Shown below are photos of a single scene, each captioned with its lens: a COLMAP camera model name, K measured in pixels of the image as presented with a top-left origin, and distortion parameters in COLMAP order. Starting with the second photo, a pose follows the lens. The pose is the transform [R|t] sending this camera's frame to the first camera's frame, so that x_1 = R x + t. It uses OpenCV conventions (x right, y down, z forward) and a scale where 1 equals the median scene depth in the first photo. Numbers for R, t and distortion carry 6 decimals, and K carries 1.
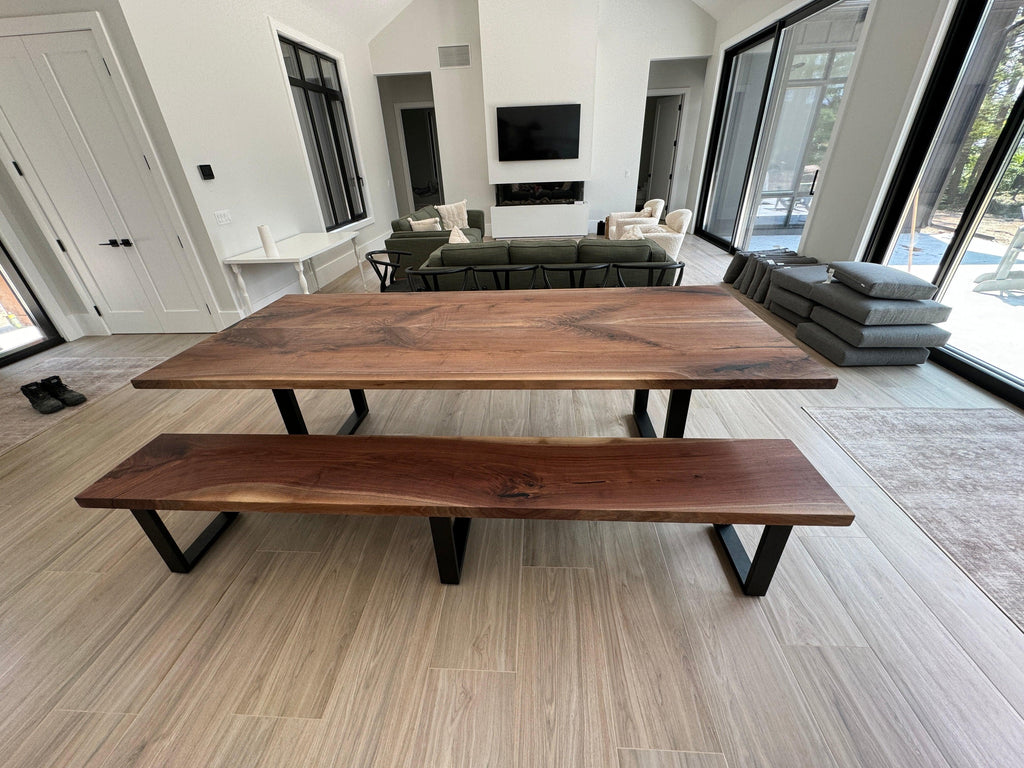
lens RADIAL K [[405.6, 0, 512.0], [0, 405.6, 384.0], [0, 0, 1]] dist [-0.001170, -0.000315]
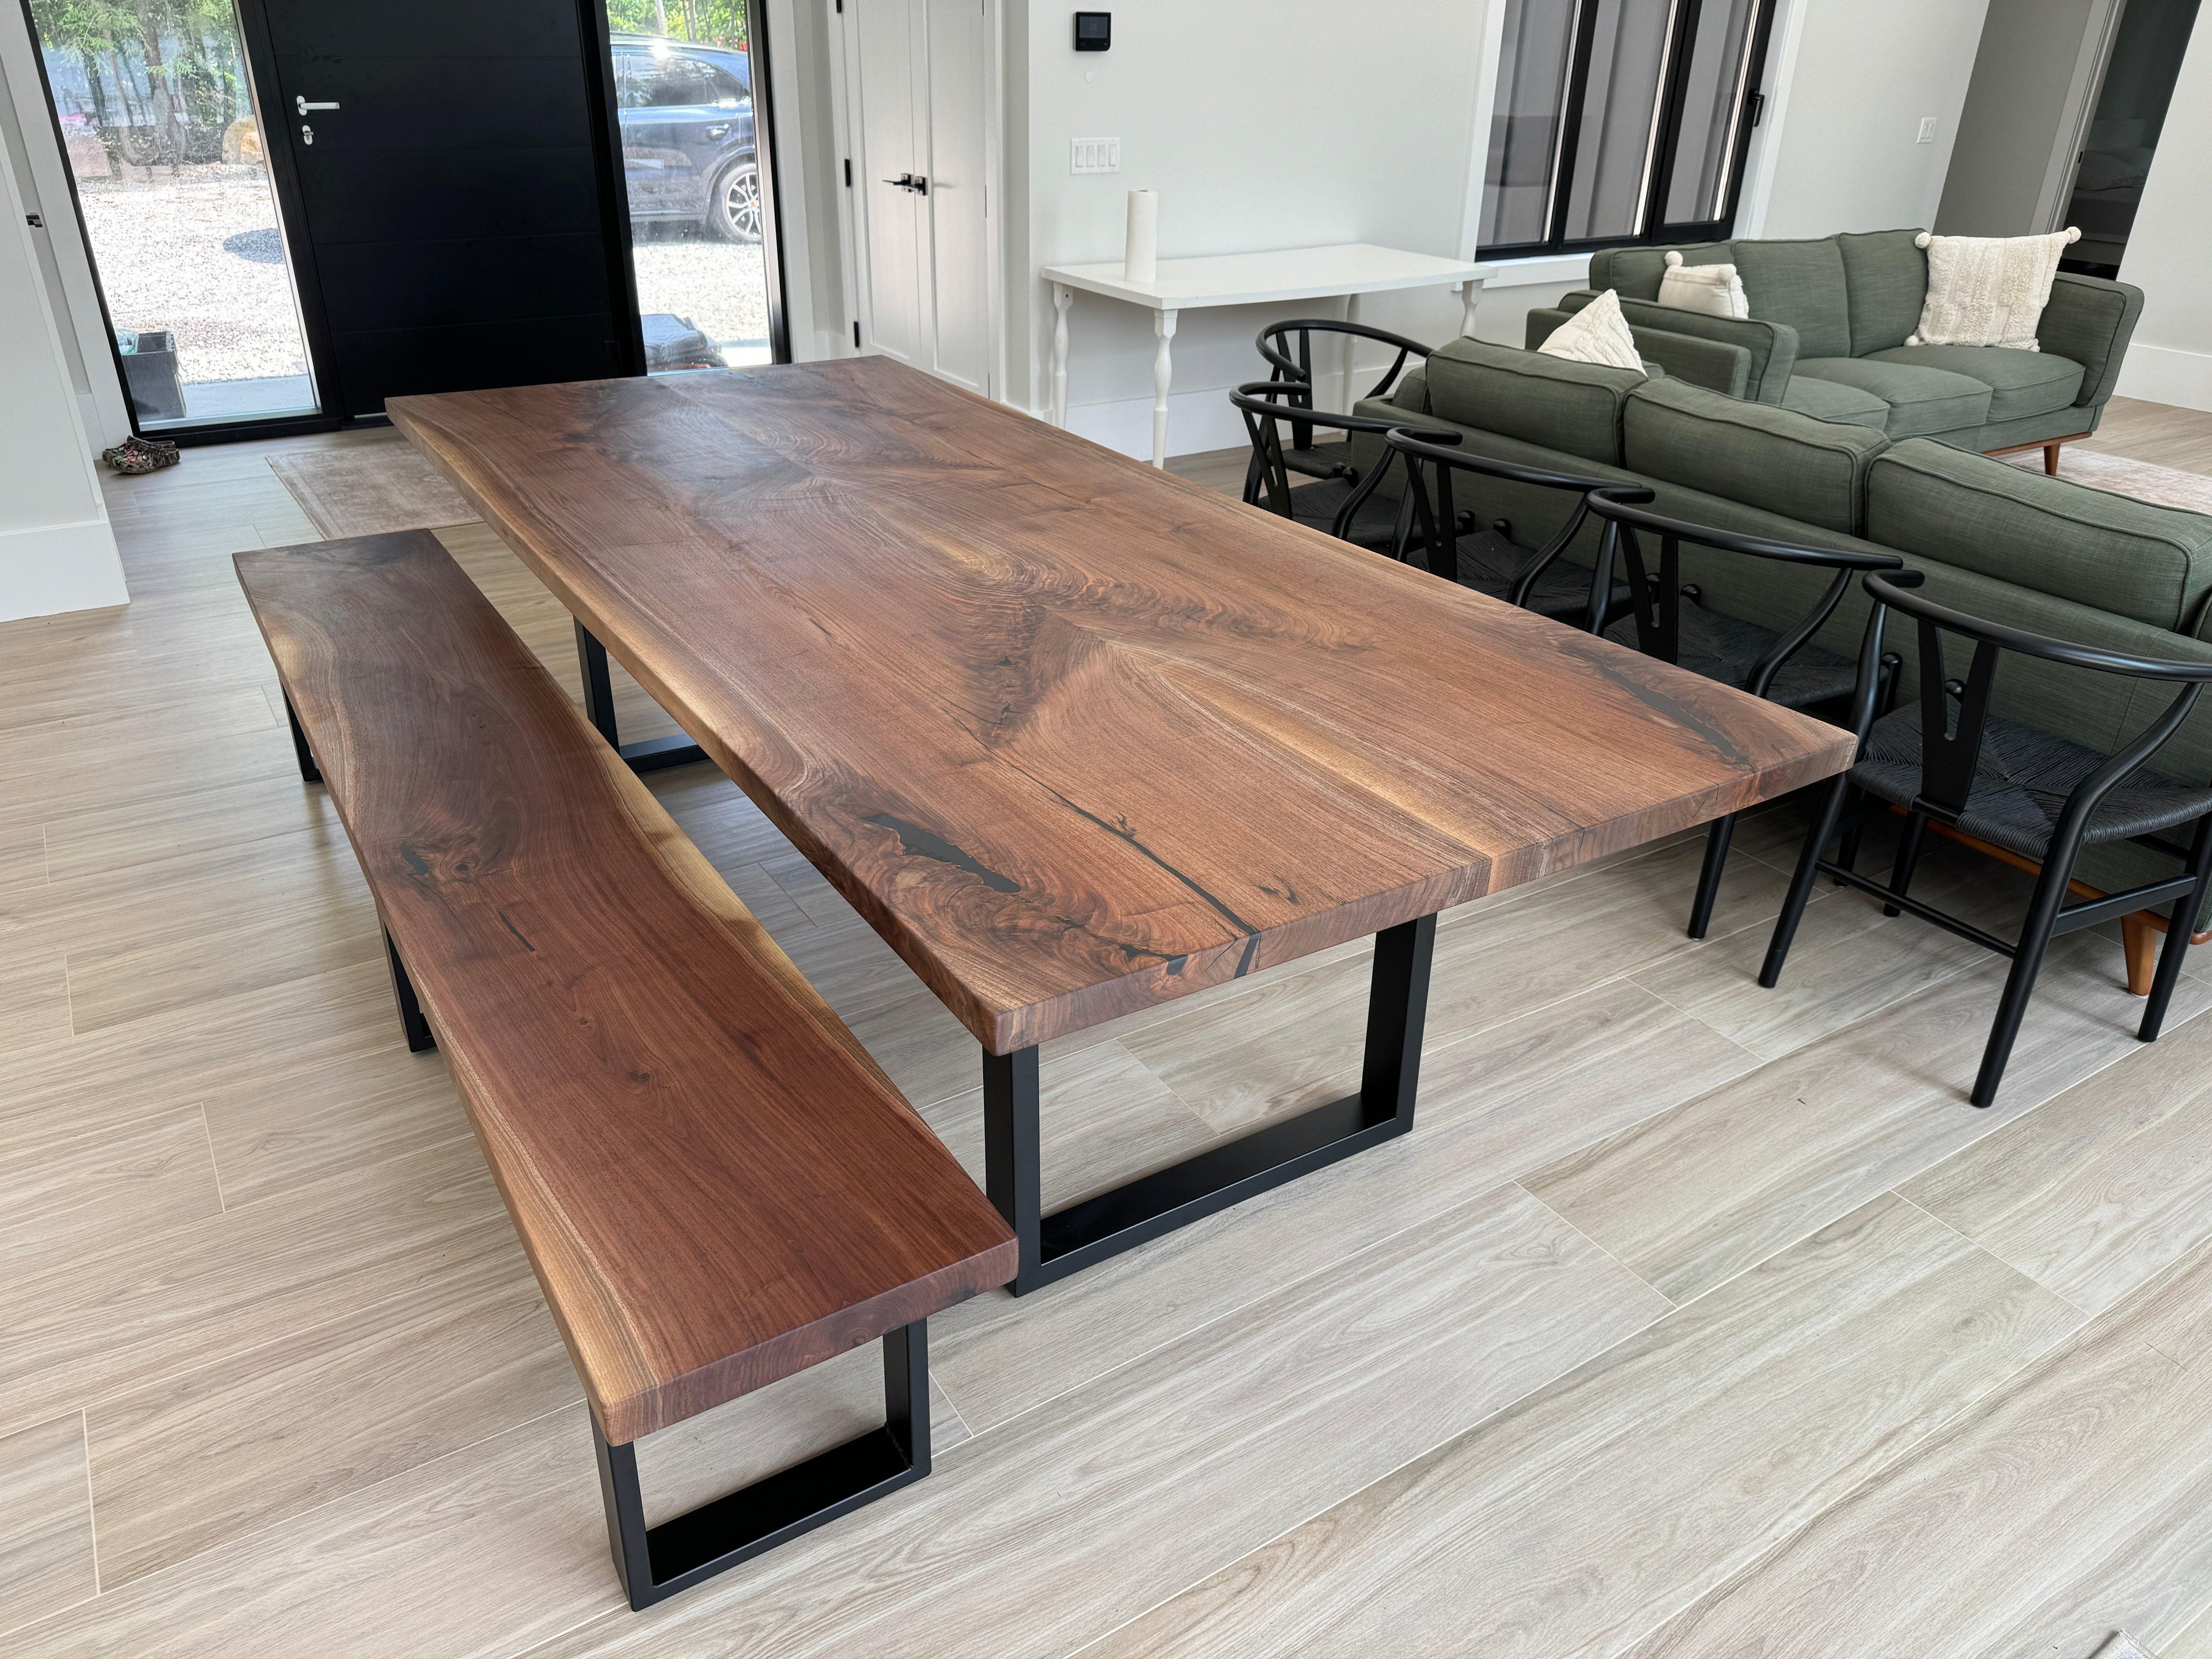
lens RADIAL K [[1587.8, 0, 1078.5], [0, 1587.8, 825.8], [0, 0, 1]] dist [0.042261, -0.037244]
pose [[0.574971, 0.413444, -0.706026, 1.034459], [-0.437180, 0.884660, 0.162022, -0.202978], [0.691580, 0.215502, 0.689403, 0.257245]]
